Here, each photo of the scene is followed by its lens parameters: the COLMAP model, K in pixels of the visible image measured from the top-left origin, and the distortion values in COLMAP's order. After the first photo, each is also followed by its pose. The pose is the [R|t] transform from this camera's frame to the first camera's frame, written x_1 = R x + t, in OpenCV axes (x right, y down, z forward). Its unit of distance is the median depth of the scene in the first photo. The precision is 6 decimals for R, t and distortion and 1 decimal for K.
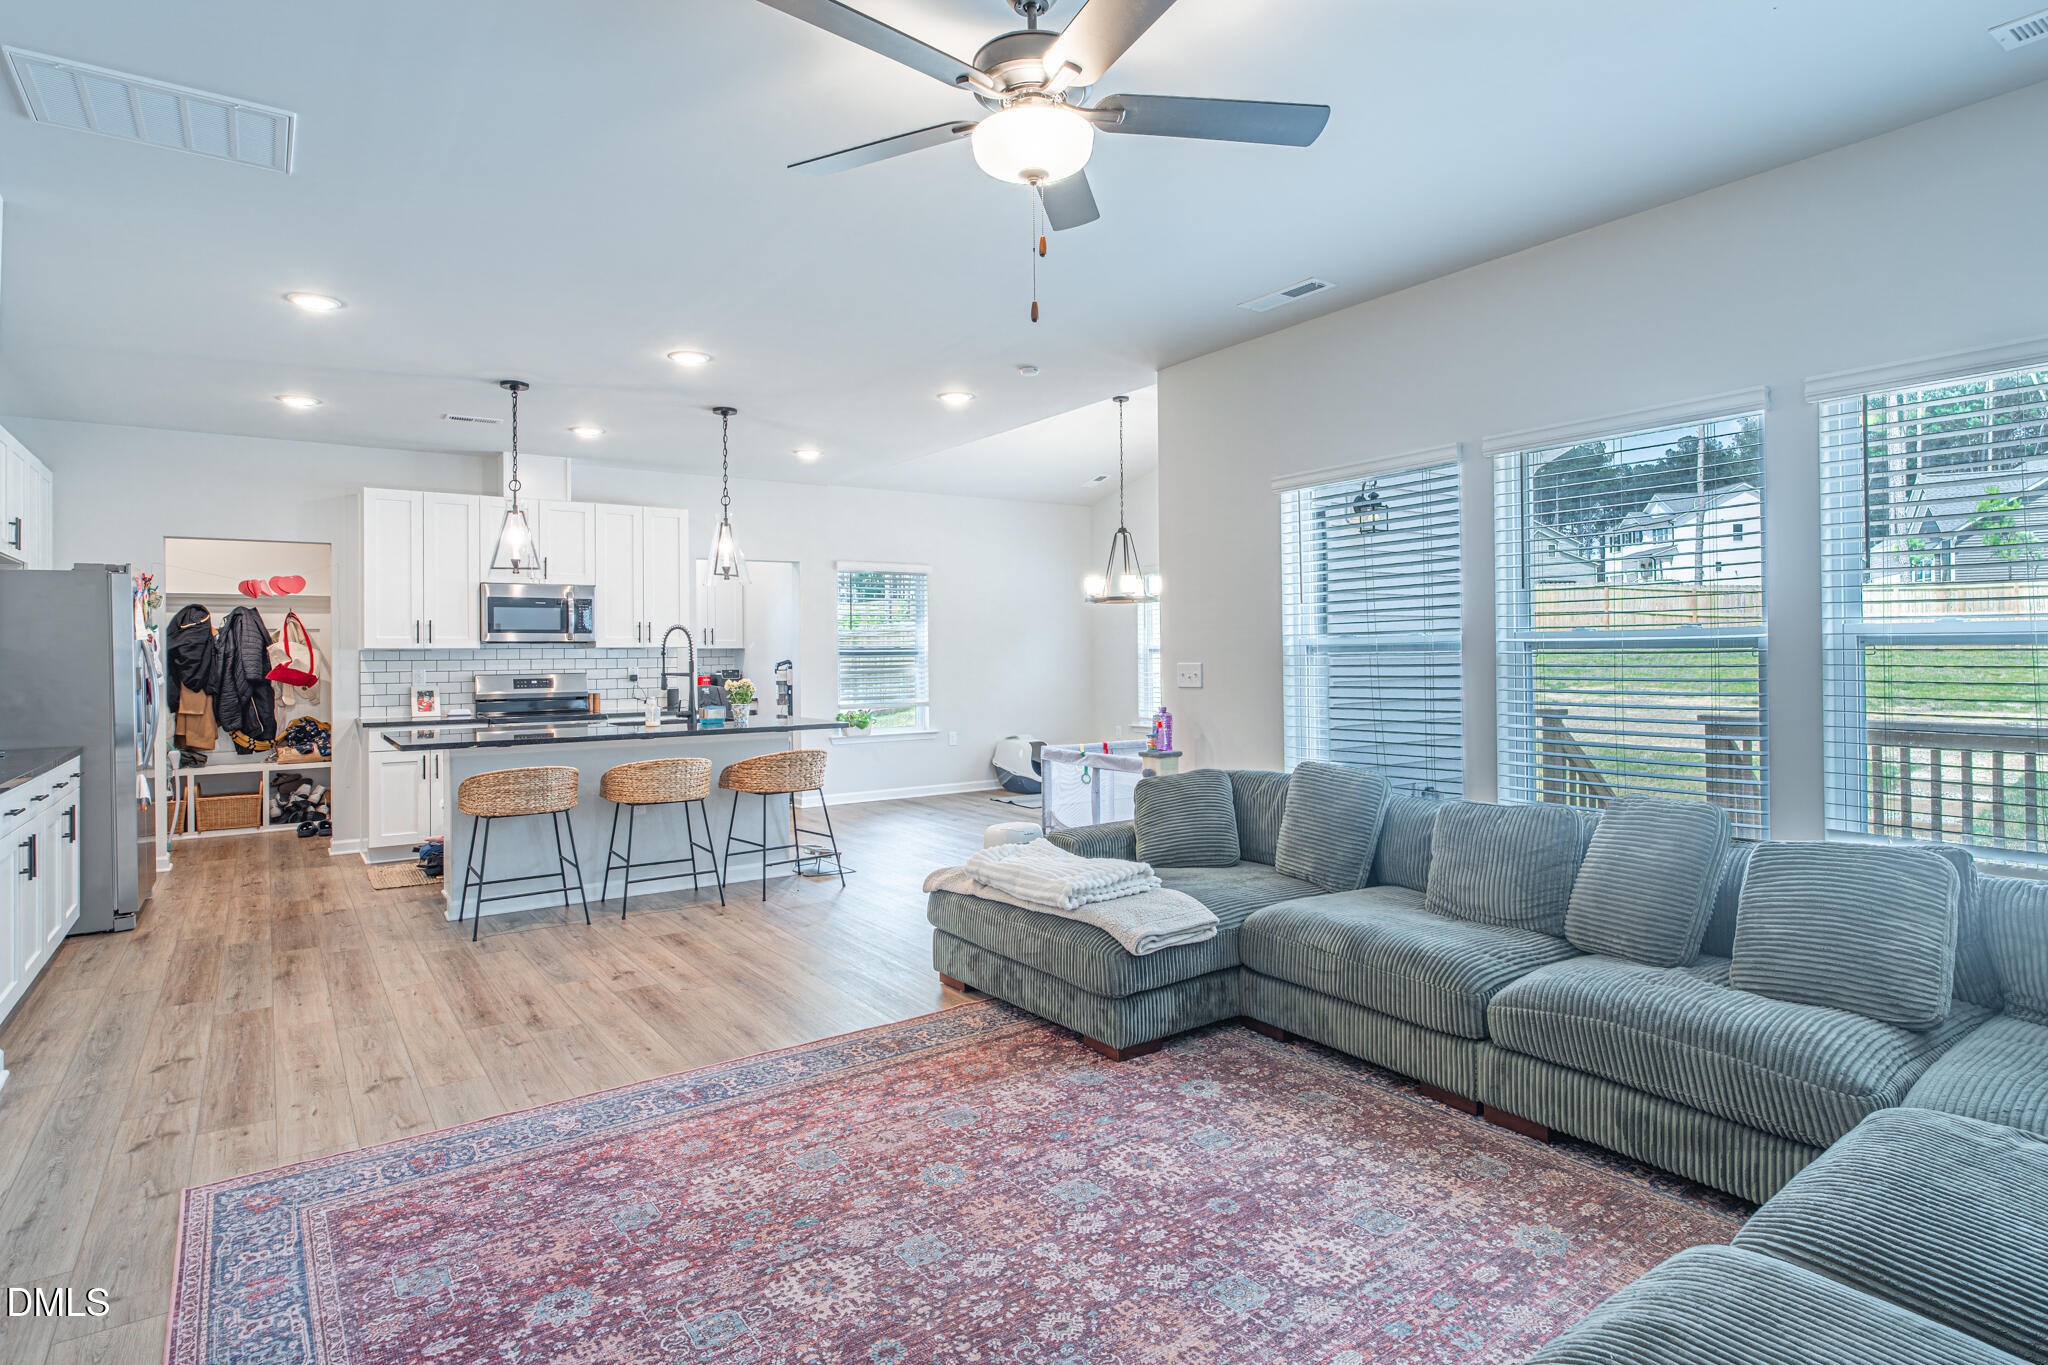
lens RADIAL K [[1053.1, 0, 1021.0], [0, 1053.1, 668.4], [0, 0, 1]] dist [-0.005665, -0.001830]
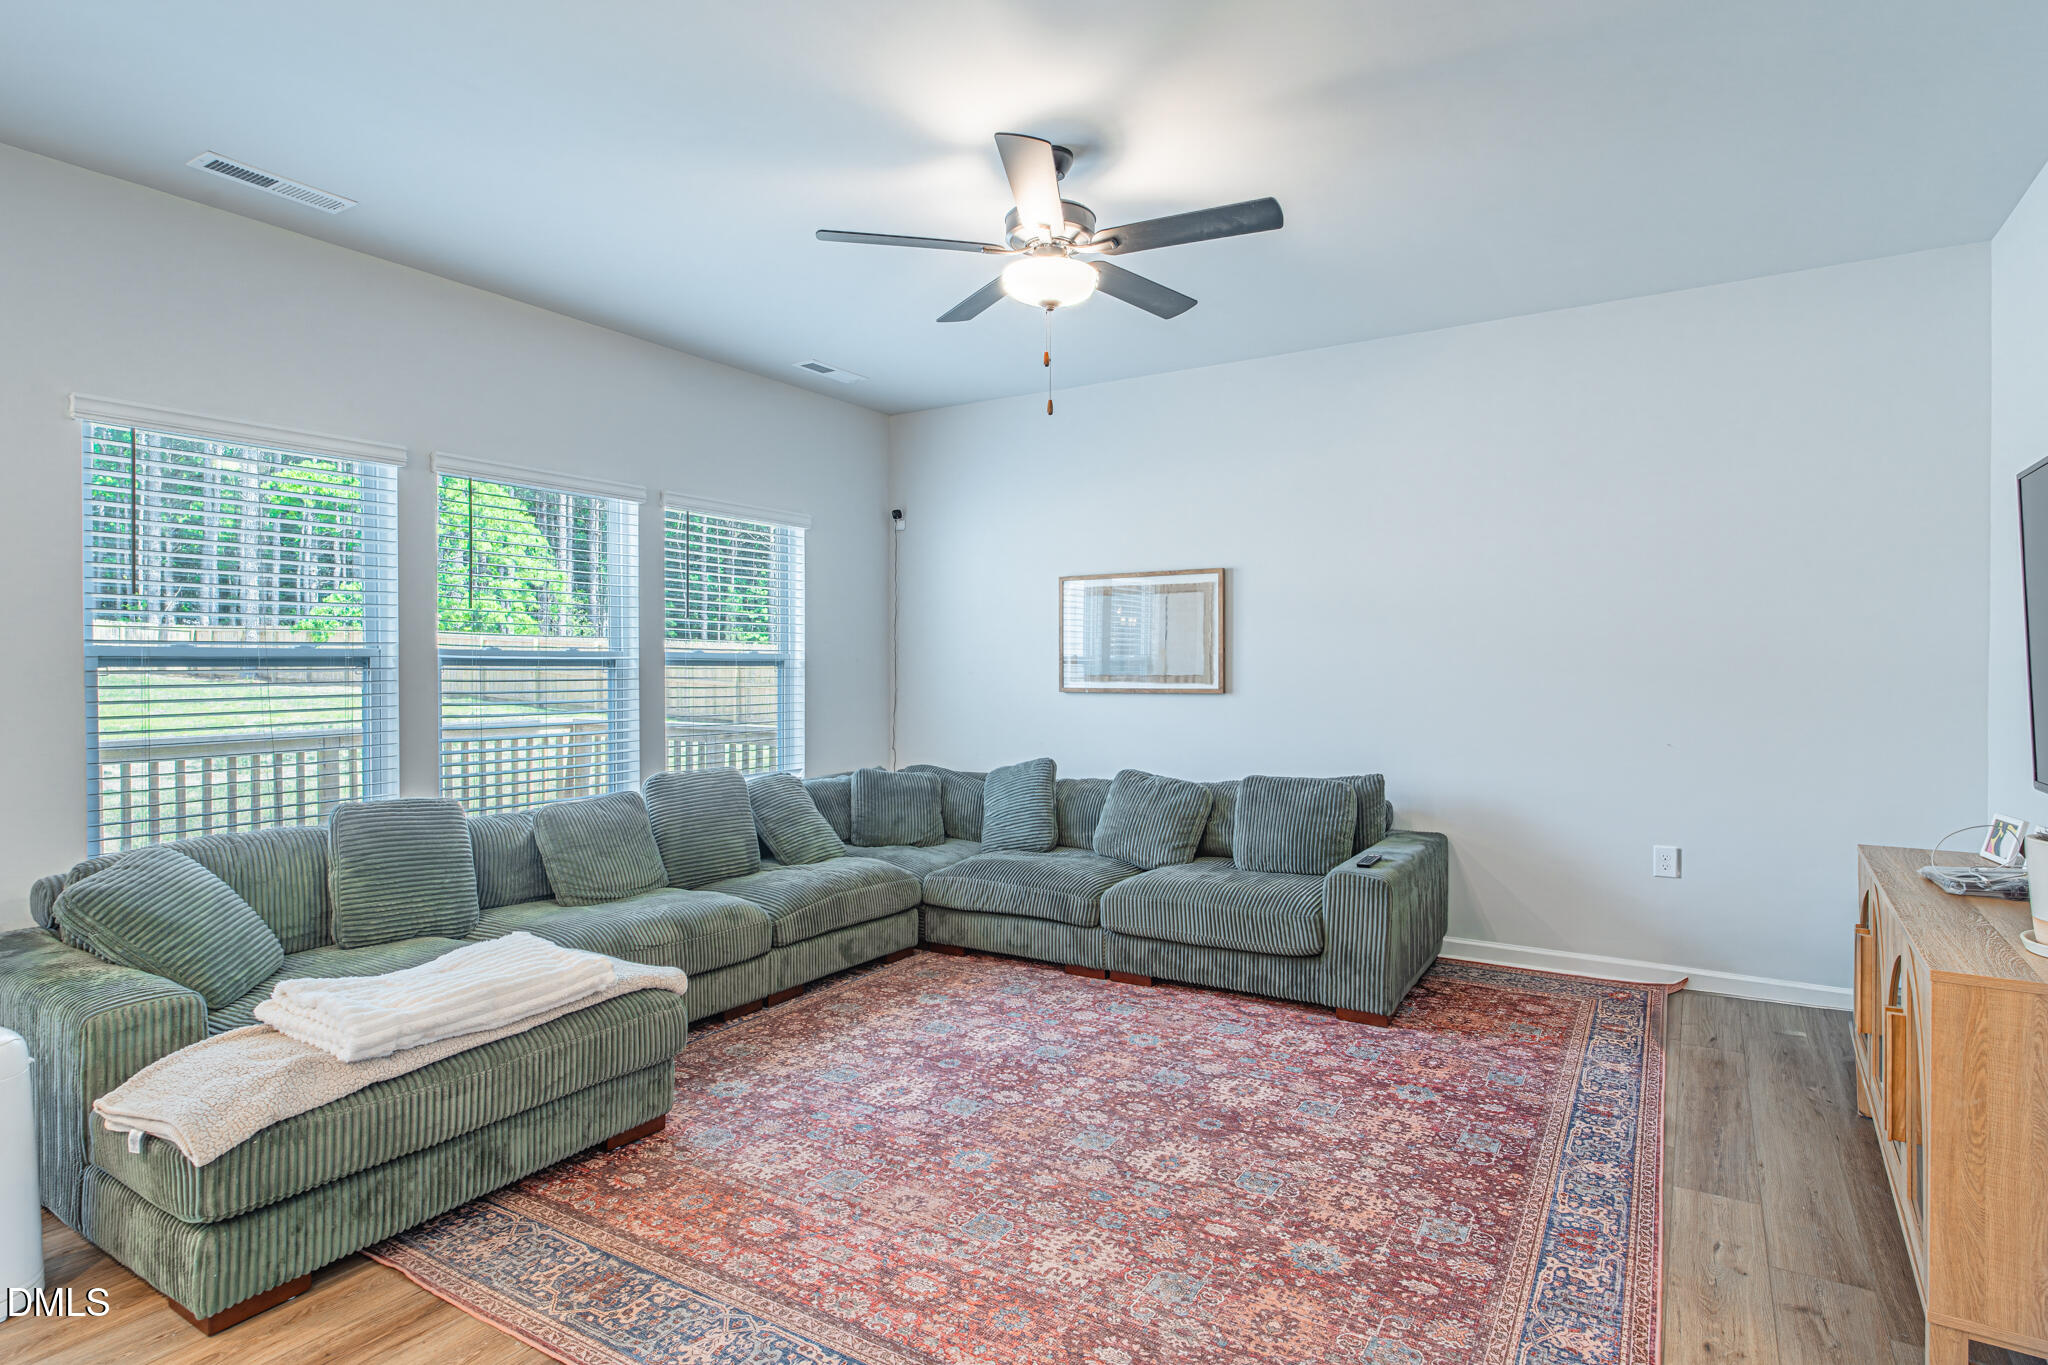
lens RADIAL K [[1053.1, 0, 1023.1], [0, 1053.1, 672.1], [0, 0, 1]] dist [-0.005665, -0.001830]
pose [[-0.367161, 0.004488, 0.930147, -1.044193], [0.014901, 0.999888, 0.001058, -0.000658], [-0.930038, 0.014249, -0.367187, 1.307365]]
